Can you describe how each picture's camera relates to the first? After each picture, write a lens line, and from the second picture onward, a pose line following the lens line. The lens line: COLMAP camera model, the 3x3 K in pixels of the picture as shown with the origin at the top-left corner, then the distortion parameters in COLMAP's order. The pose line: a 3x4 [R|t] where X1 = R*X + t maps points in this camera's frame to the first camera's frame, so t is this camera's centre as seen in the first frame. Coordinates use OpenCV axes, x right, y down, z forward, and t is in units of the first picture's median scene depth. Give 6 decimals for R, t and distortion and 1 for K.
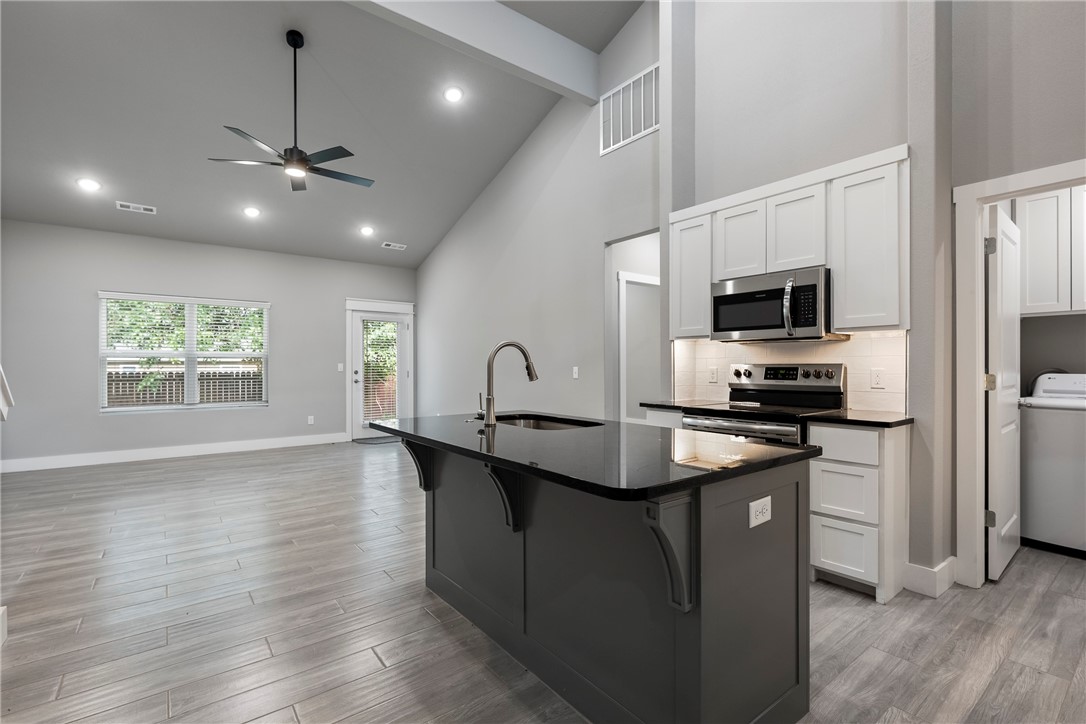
lens RADIAL K [[494.6, 0, 539.5], [0, 494.6, 364.9], [0, 0, 1]] dist [-0.001121, 0.000002]
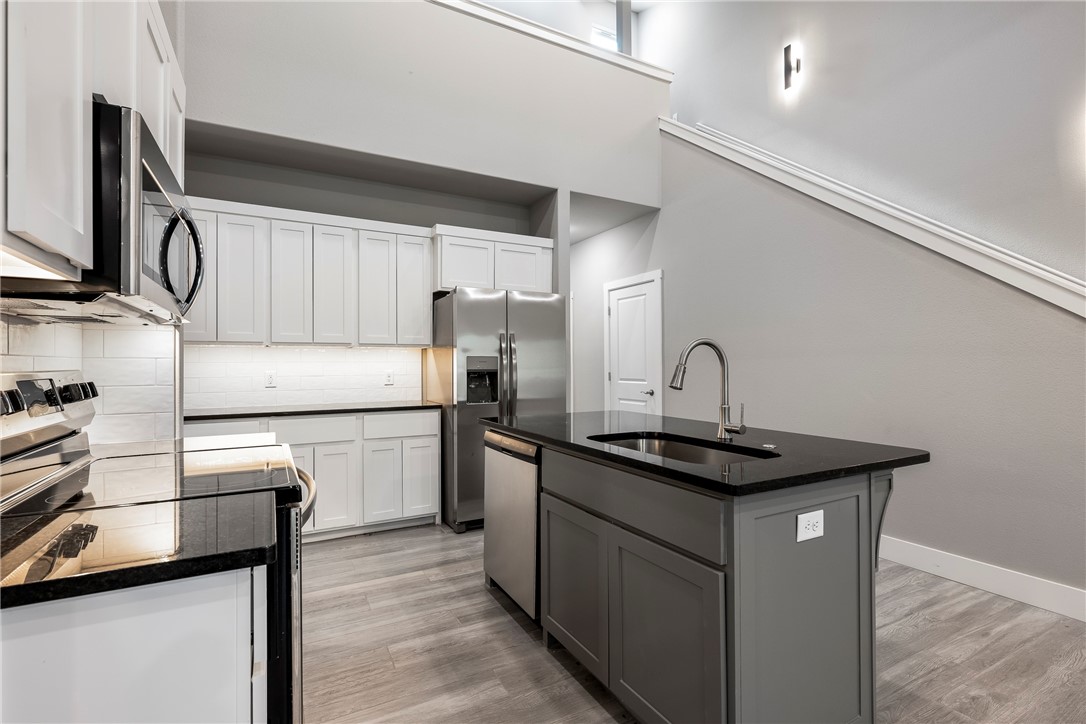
lens RADIAL K [[494.6, 0, 539.5], [0, 494.6, 364.9], [0, 0, 1]] dist [-0.001121, 0.000002]
pose [[-0.986862, 0.008209, 0.161356, 0.047019], [0.008505, 0.999963, 0.001146, -0.005916], [-0.161340, 0.002504, -0.986896, 1.210811]]
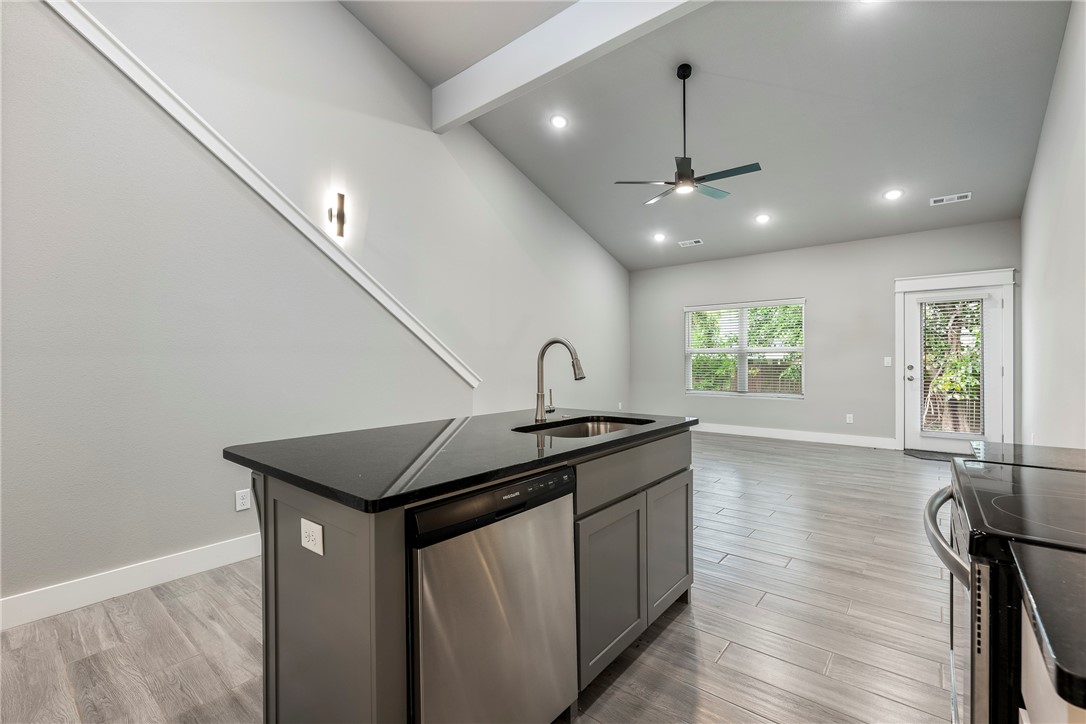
lens RADIAL K [[474.8, 0, 545.8], [0, 474.8, 362.5], [0, 0, 1]] dist [0.002456, 0.000211]
pose [[0.227974, 0.005270, -0.973653, 0.560743], [0.005441, 0.999963, 0.006686, -0.004356], [0.973652, -0.006822, 0.227937, 0.503425]]
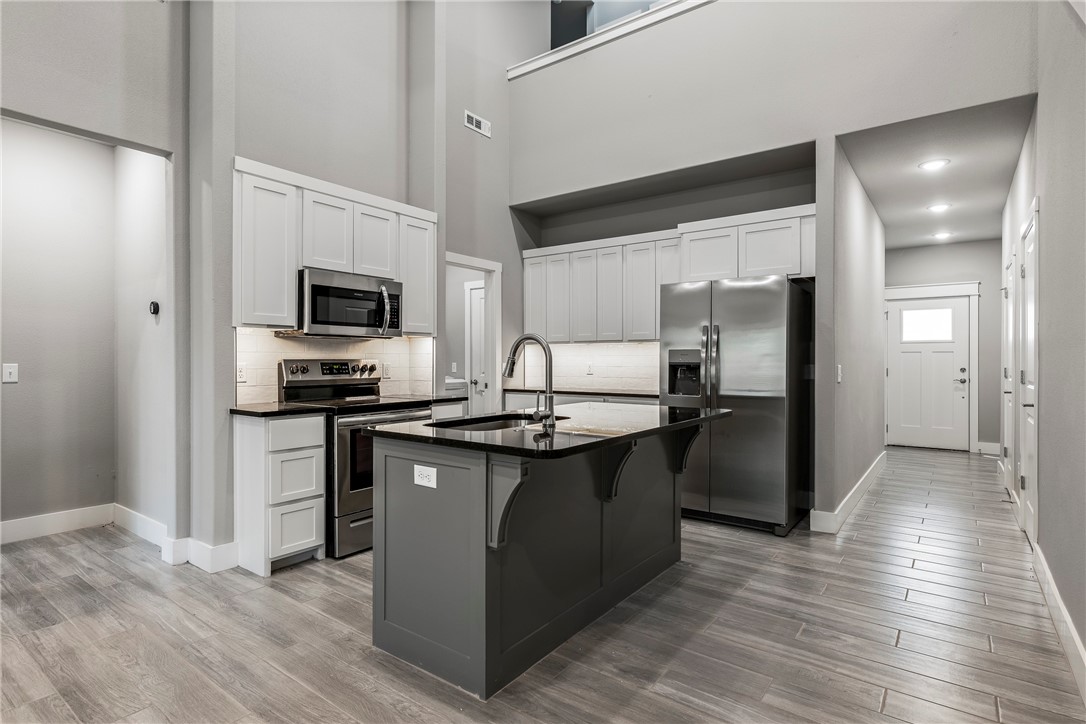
lens RADIAL K [[555.9, 0, 542.9], [0, 555.9, 360.6], [0, 0, 1]] dist [0.000794, -0.000103]
pose [[-0.274892, 0.000493, 0.961475, -0.702399], [-0.000947, 0.999999, -0.000783, 0.000903], [-0.961475, -0.001126, -0.274891, 0.832630]]
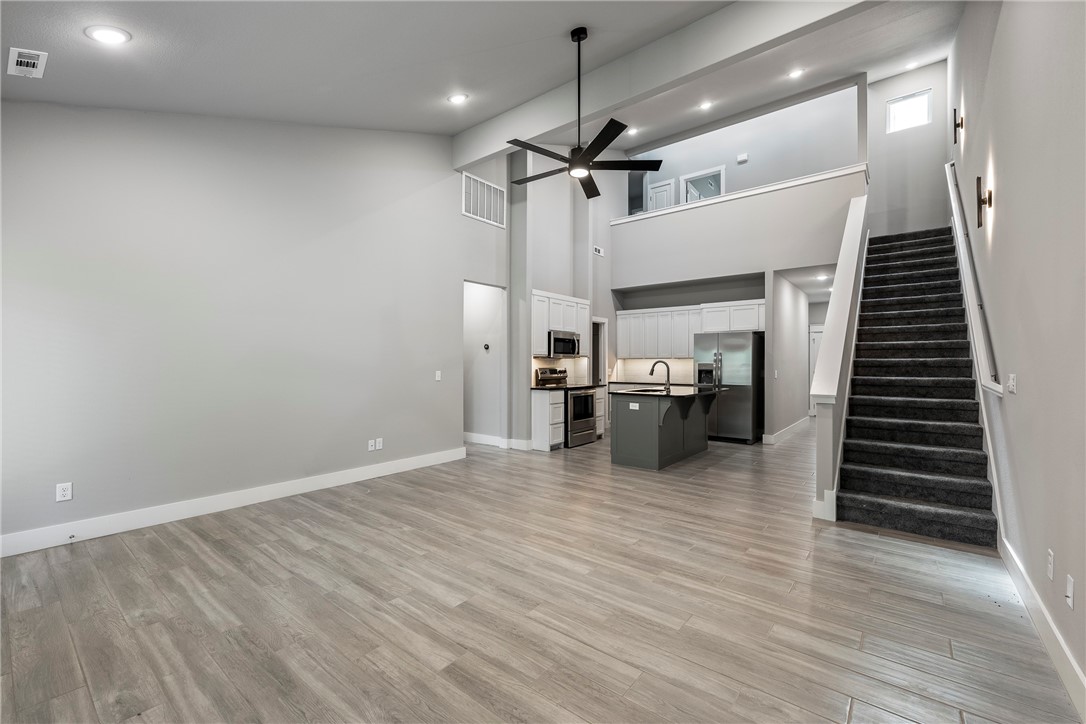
lens RADIAL K [[451.7, 0, 542.5], [0, 451.7, 363.3], [0, 0, 1]] dist [-0.001023, -0.000078]
pose [[-0.239124, 0.001283, 0.970988, -1.513249], [-0.000277, 0.999999, -0.001390, -0.019985], [-0.970989, -0.000601, -0.239123, 1.458481]]
